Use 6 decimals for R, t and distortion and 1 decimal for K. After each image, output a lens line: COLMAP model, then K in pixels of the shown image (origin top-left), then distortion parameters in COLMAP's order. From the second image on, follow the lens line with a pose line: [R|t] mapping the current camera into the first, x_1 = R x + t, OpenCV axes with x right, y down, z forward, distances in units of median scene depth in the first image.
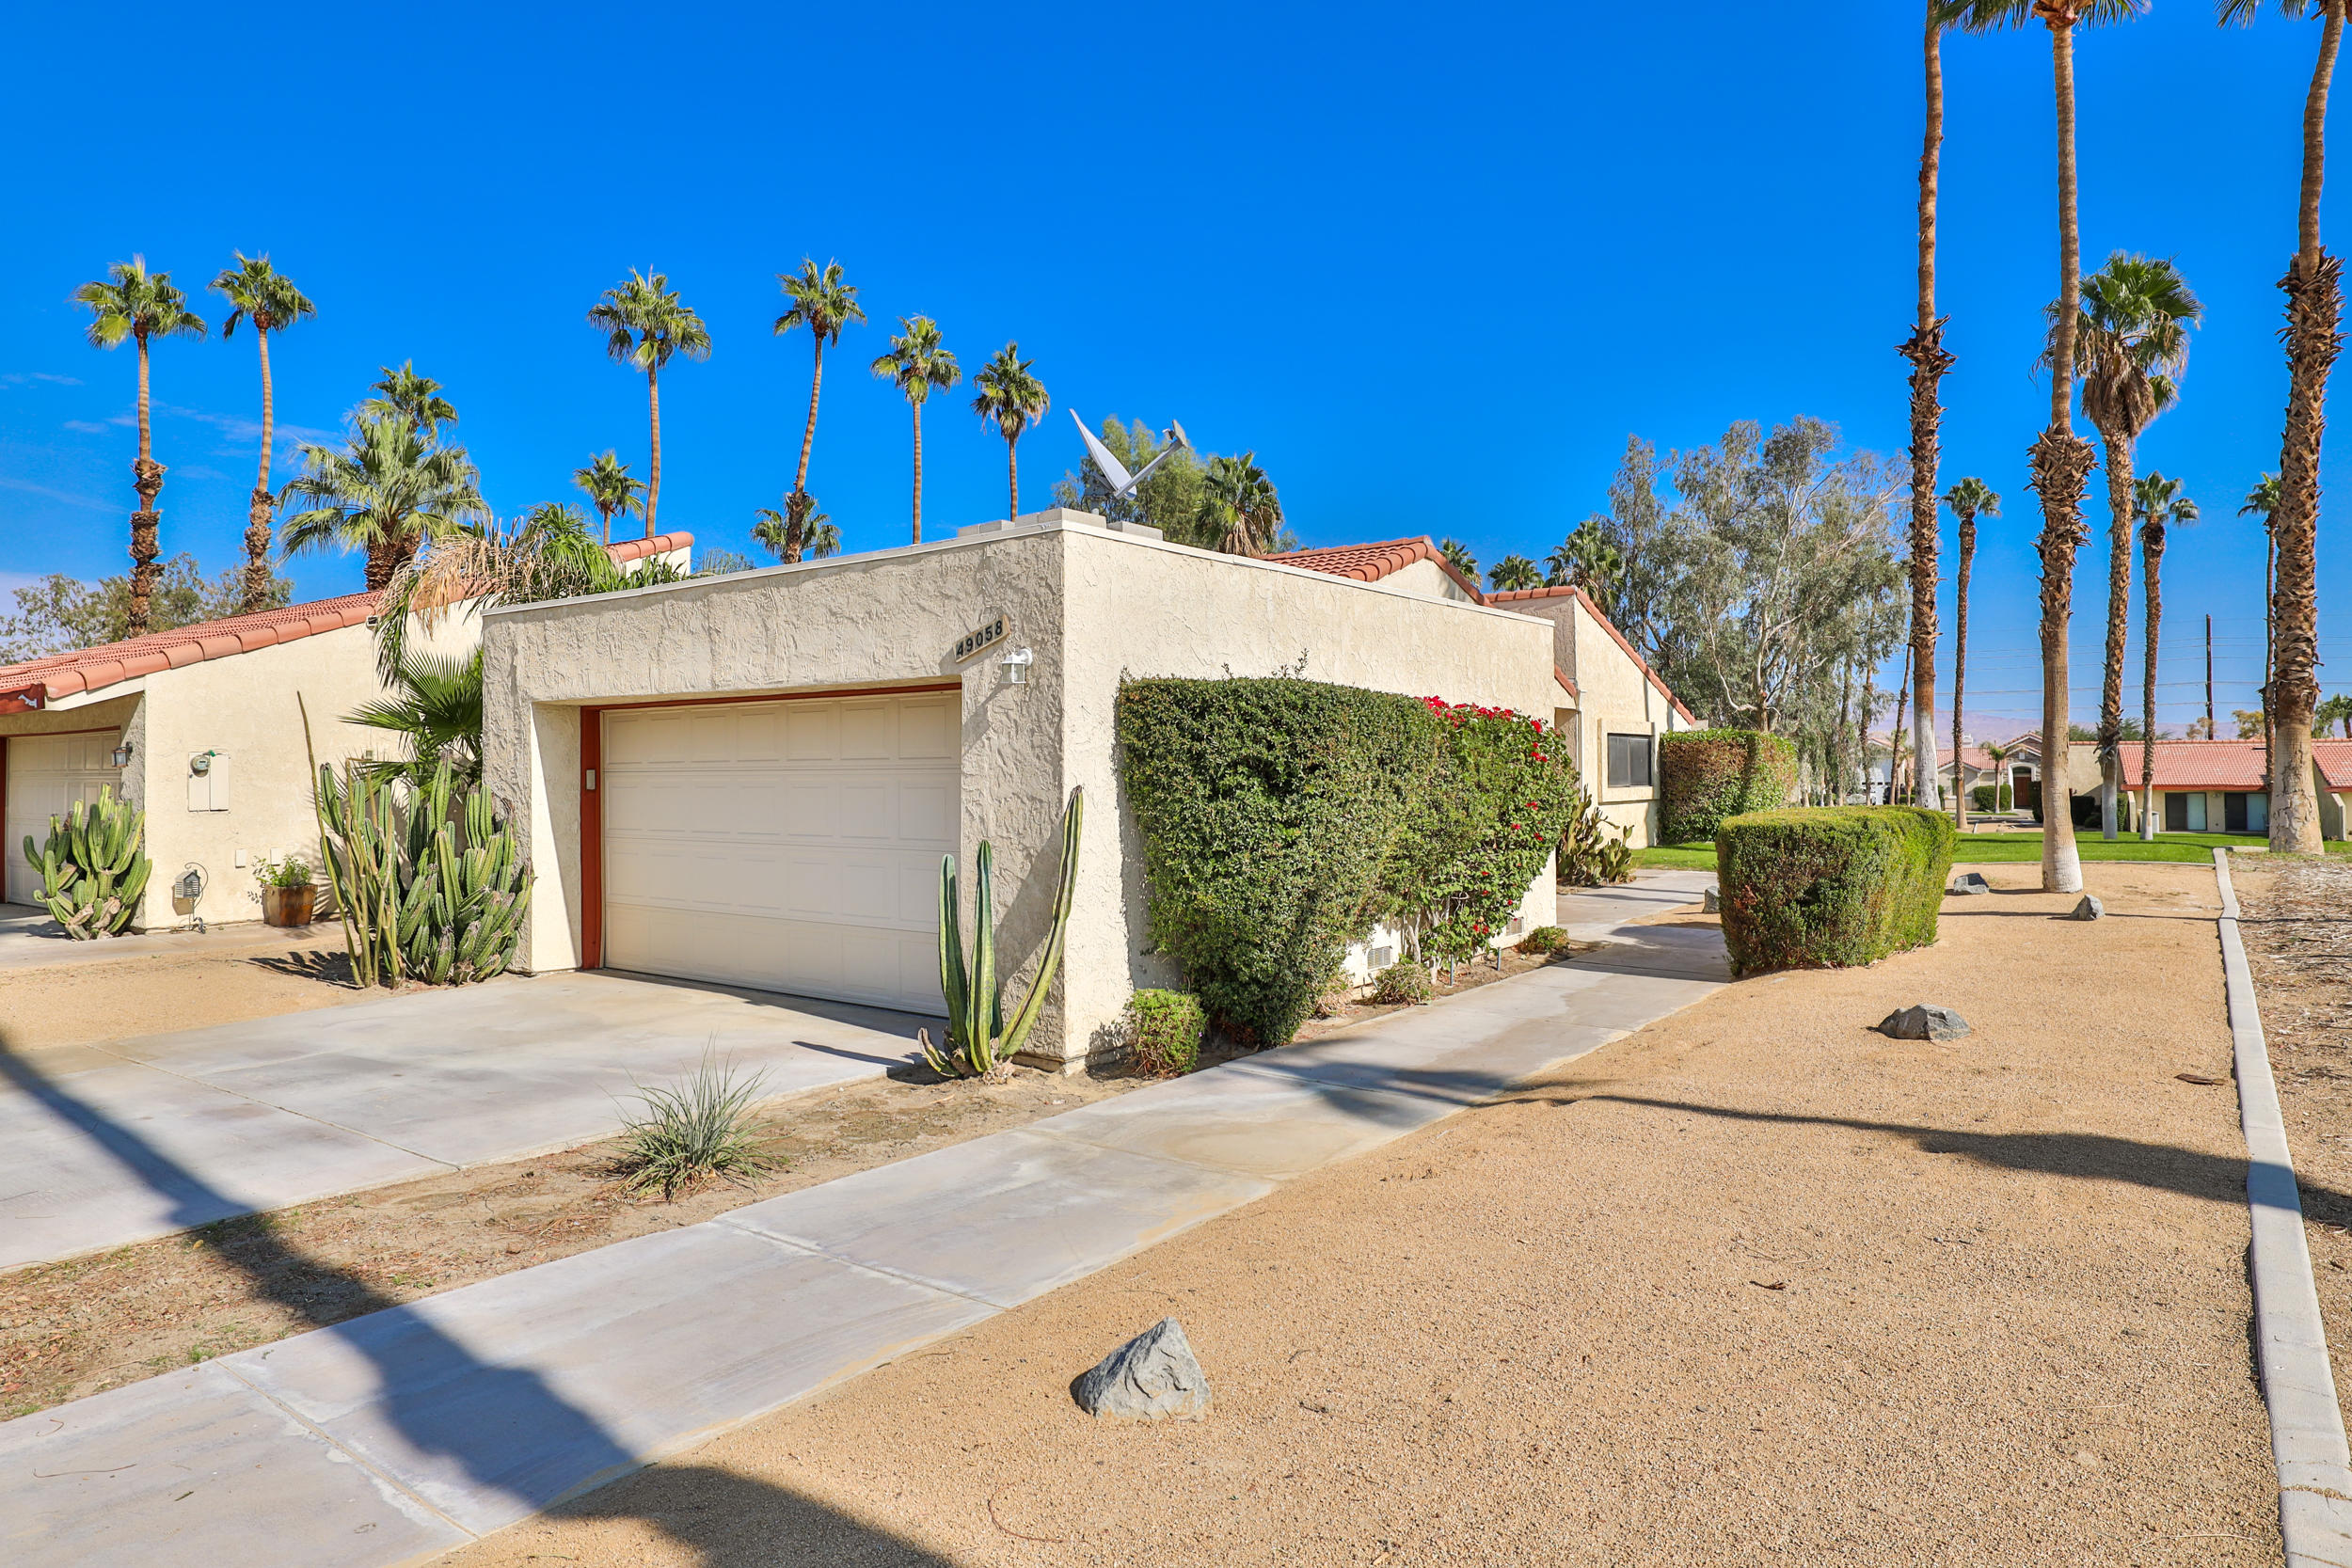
lens RADIAL K [[1409.3, 0, 1173.6], [0, 1409.3, 724.2], [0, 0, 1]] dist [-0.044721, 0.044325]
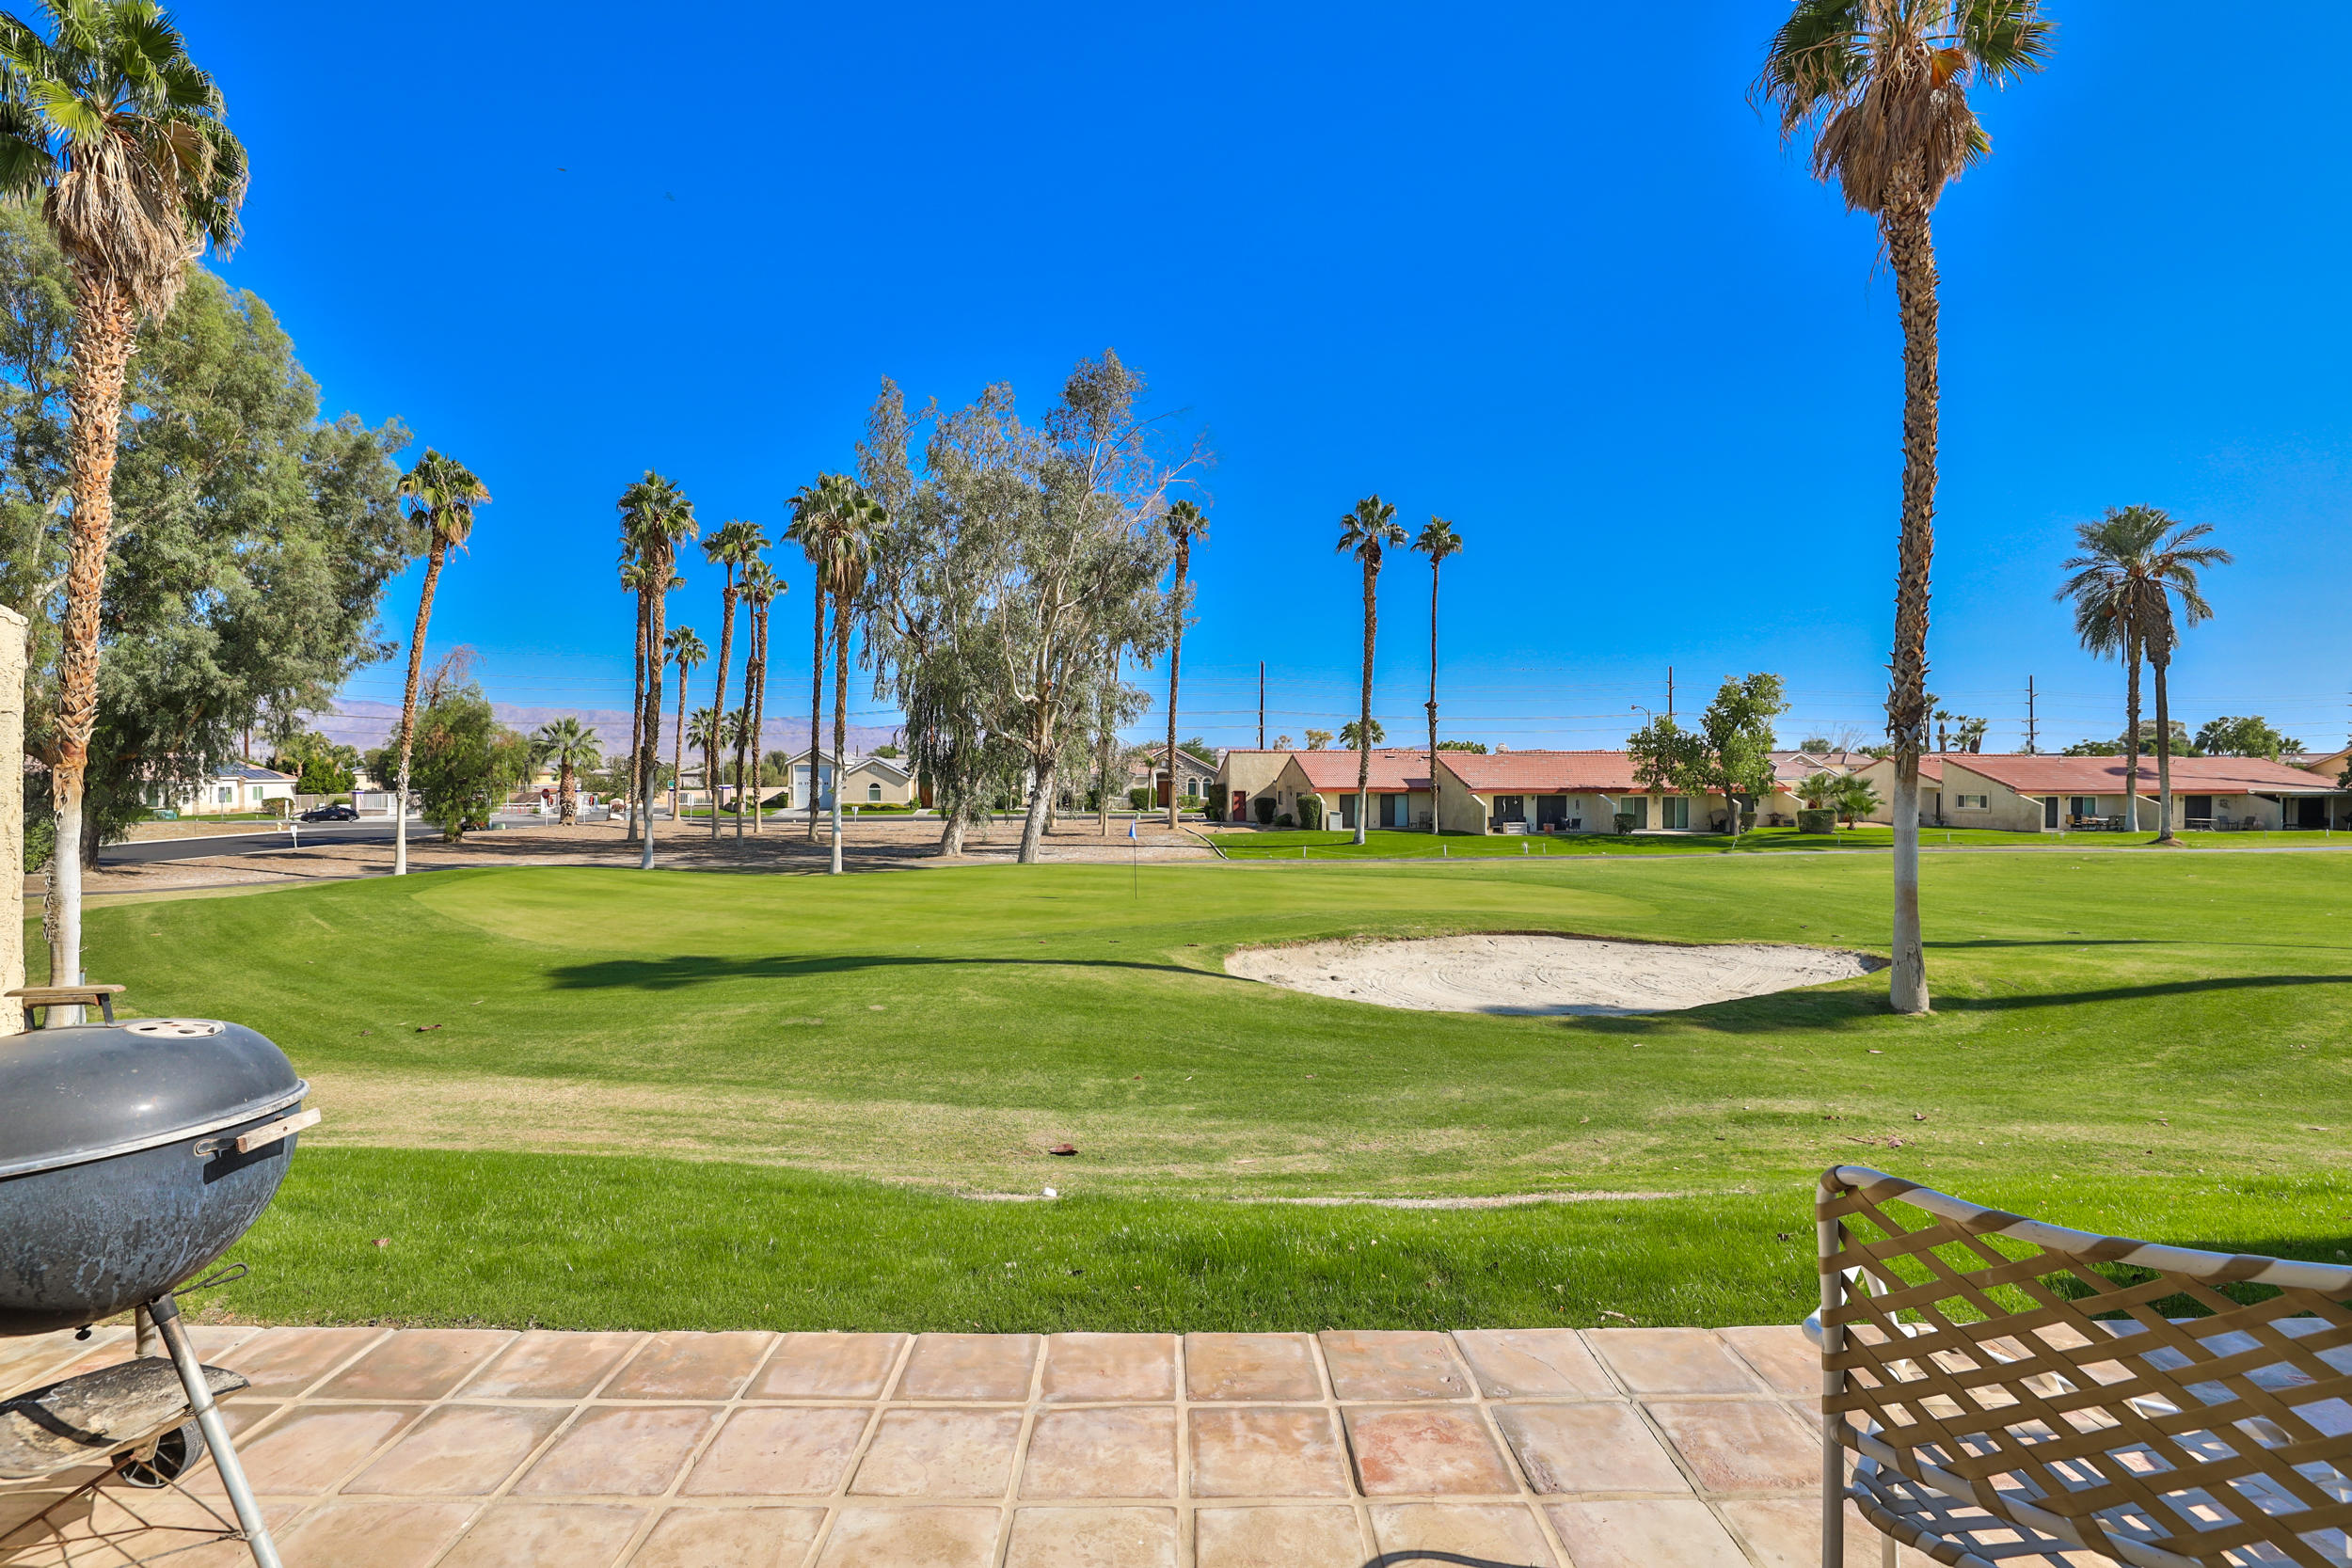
lens RADIAL K [[1072.1, 0, 1172.6], [0, 1072.1, 790.9], [0, 0, 1]] dist [-0.057392, 0.023639]
pose [[0.794399, -0.004497, 0.607380, 0.161088], [-0.023811, 0.998973, 0.038539, 0.033983], [-0.606930, -0.045077, 0.793476, 0.836950]]
